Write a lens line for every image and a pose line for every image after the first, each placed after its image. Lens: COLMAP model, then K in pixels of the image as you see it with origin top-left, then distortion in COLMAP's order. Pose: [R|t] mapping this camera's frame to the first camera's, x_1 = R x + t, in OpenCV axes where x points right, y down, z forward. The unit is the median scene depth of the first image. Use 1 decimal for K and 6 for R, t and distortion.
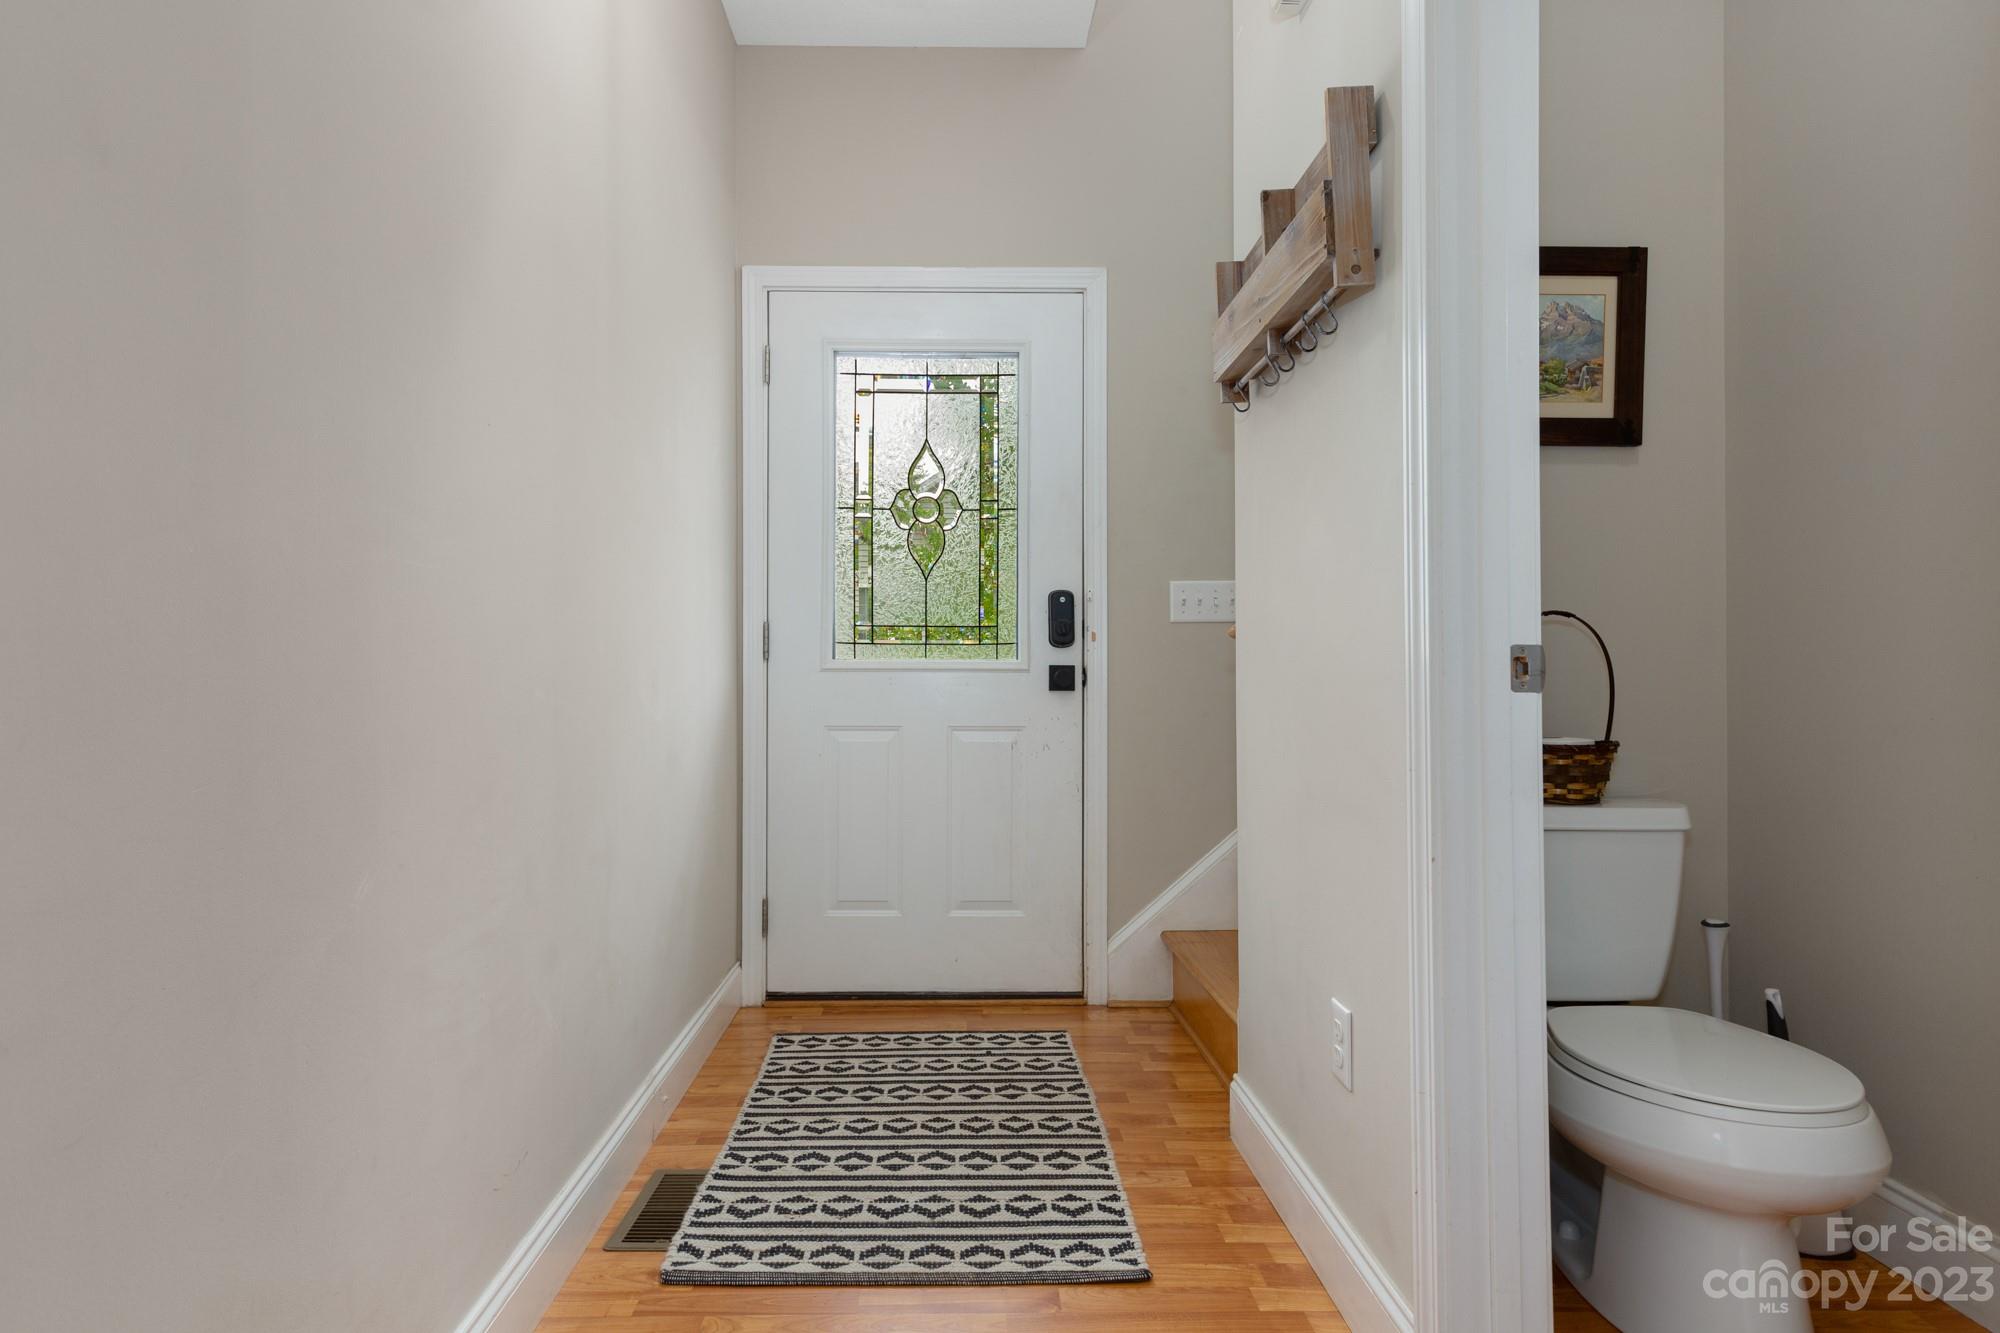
lens RADIAL K [[1111.9, 0, 999.1], [0, 1111.9, 663.5], [0, 0, 1]] dist [0.020555, 0.000428]
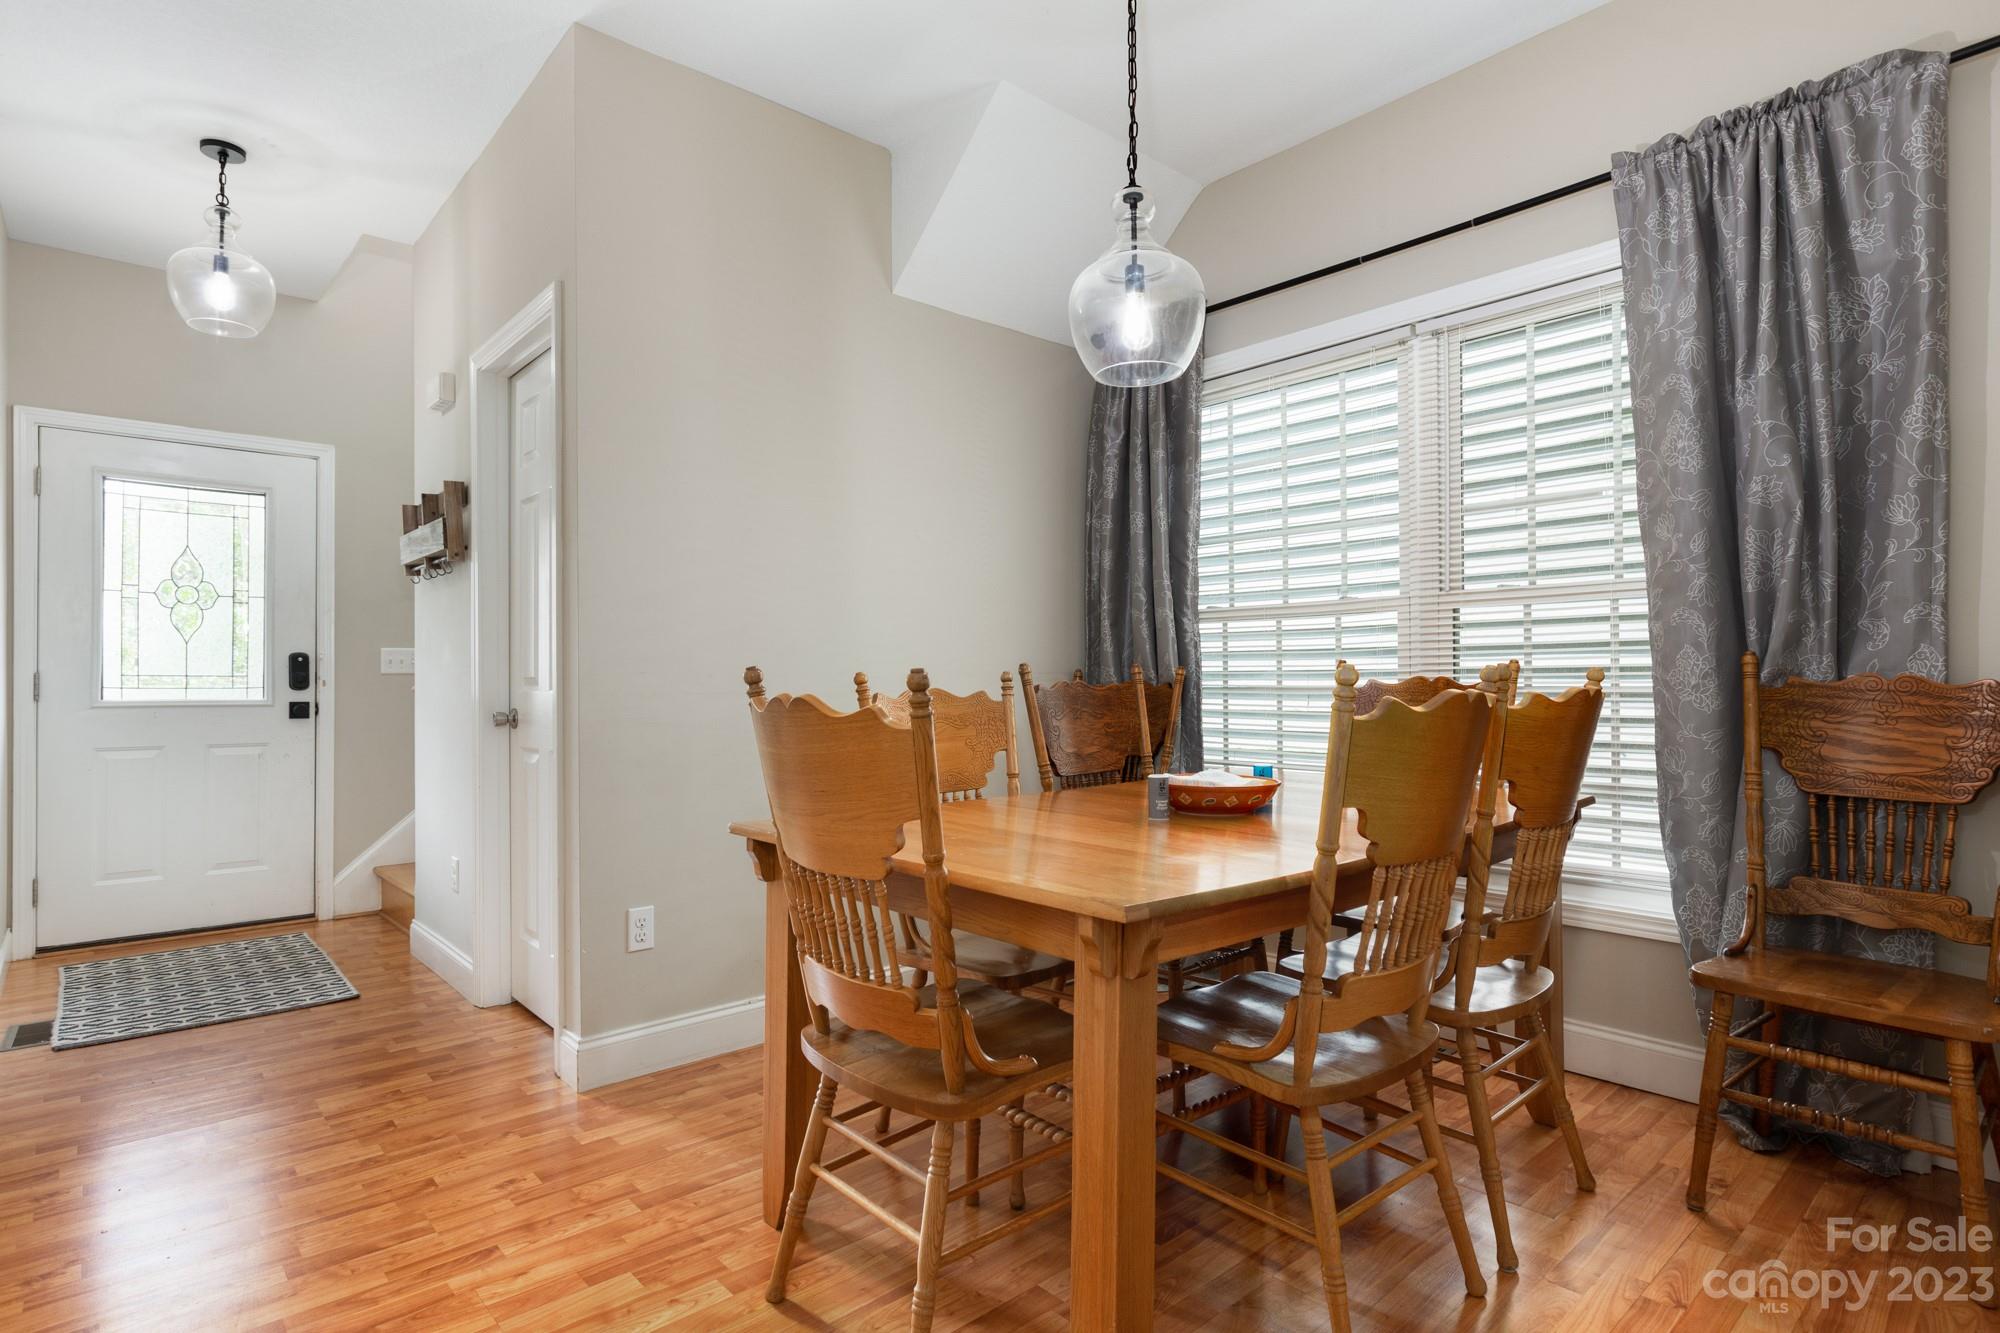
lens RADIAL K [[1065.0, 0, 1001.9], [0, 1065.0, 667.2], [0, 0, 1]] dist [-0.001161, 0.000453]
pose [[0.788241, 0.003756, 0.615355, -0.084031], [-0.005412, 0.999985, 0.000830, -0.053249], [-0.615342, -0.003984, 0.788250, -0.754048]]
